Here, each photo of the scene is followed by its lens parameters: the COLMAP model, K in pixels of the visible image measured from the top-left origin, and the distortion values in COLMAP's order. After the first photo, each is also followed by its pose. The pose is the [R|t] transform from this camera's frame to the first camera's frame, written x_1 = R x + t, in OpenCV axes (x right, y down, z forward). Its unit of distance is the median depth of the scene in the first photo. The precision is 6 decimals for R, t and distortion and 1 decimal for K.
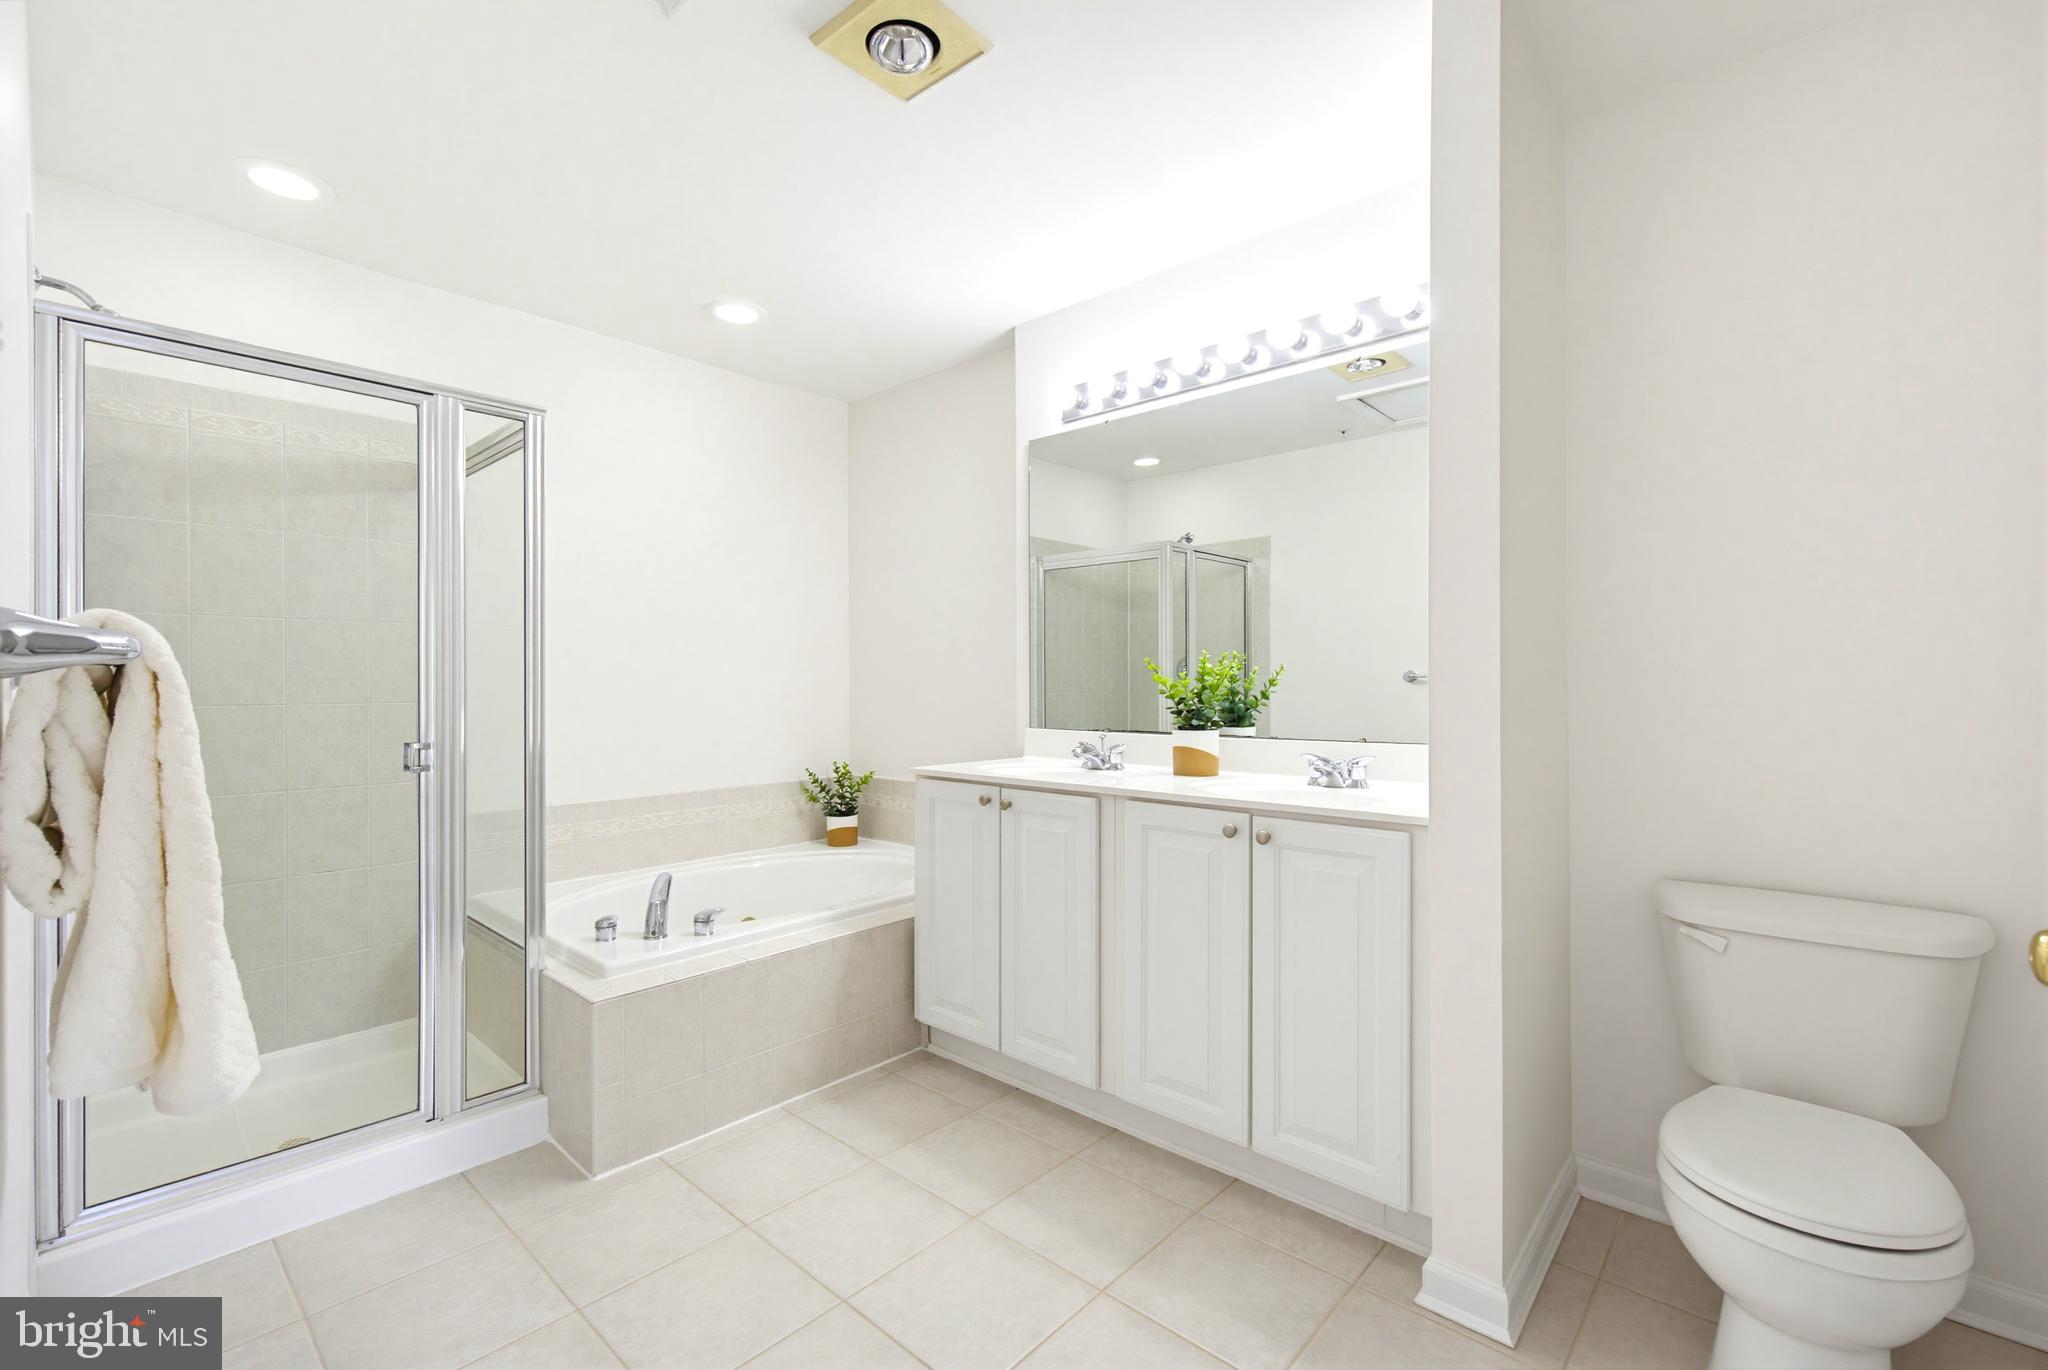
lens RADIAL K [[883.4, 0, 1020.2], [0, 883.4, 686.5], [0, 0, 1]] dist [-0.002964, -0.001060]
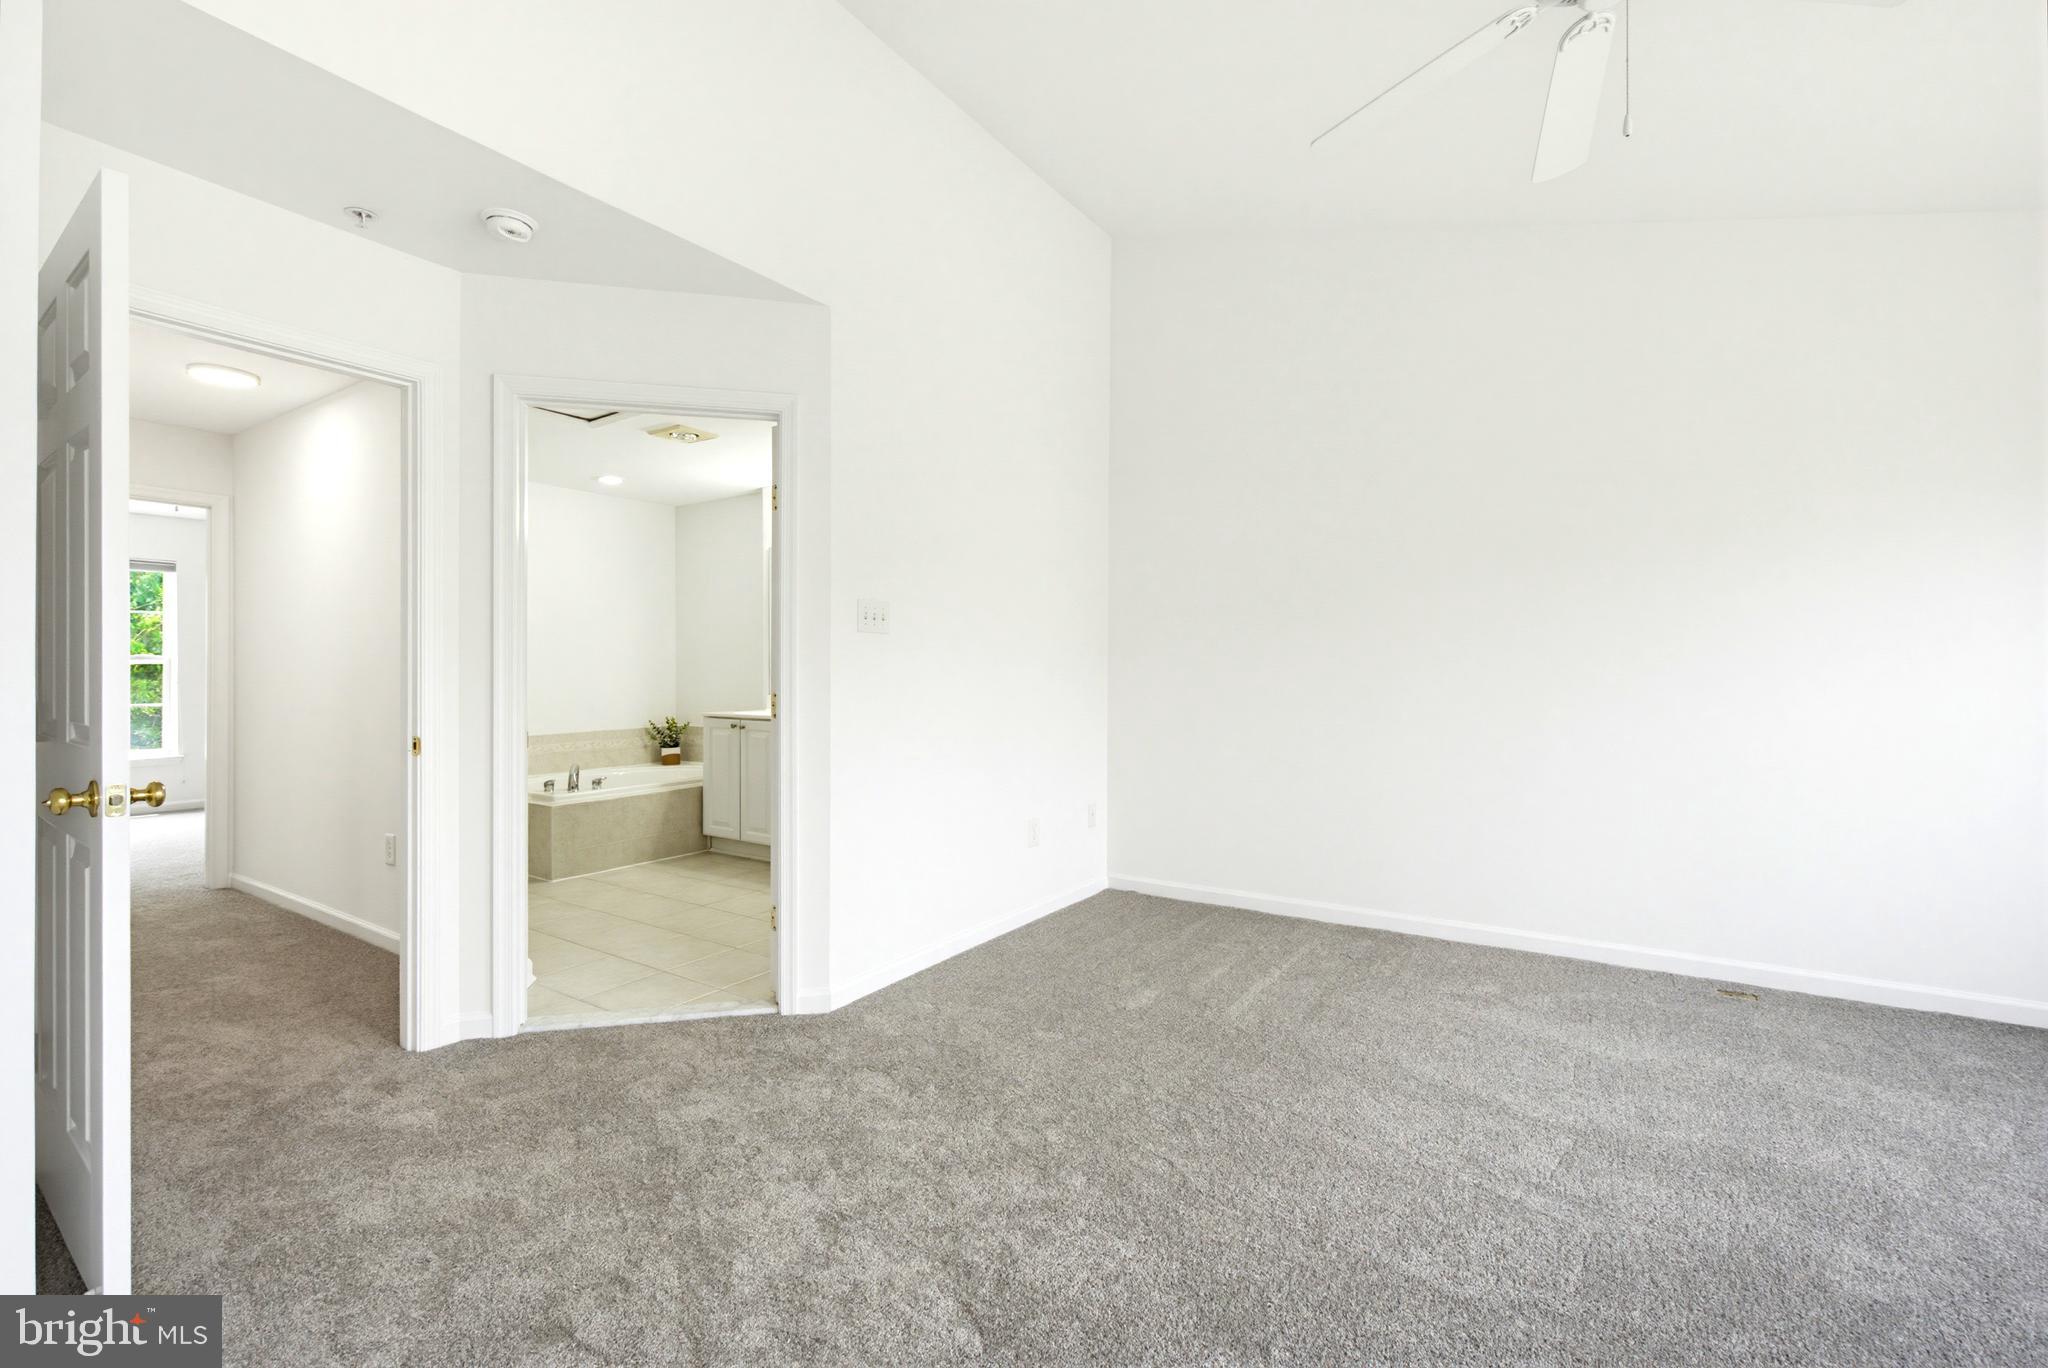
lens RADIAL K [[883.4, 0, 1029.6], [0, 883.4, 675.5], [0, 0, 1]] dist [-0.002964, -0.001060]
pose [[0.986996, -0.000007, 0.160745, 0.230433], [-0.000401, 0.999997, 0.002504, -0.001538], [-0.160745, -0.002536, 0.986993, -0.885352]]
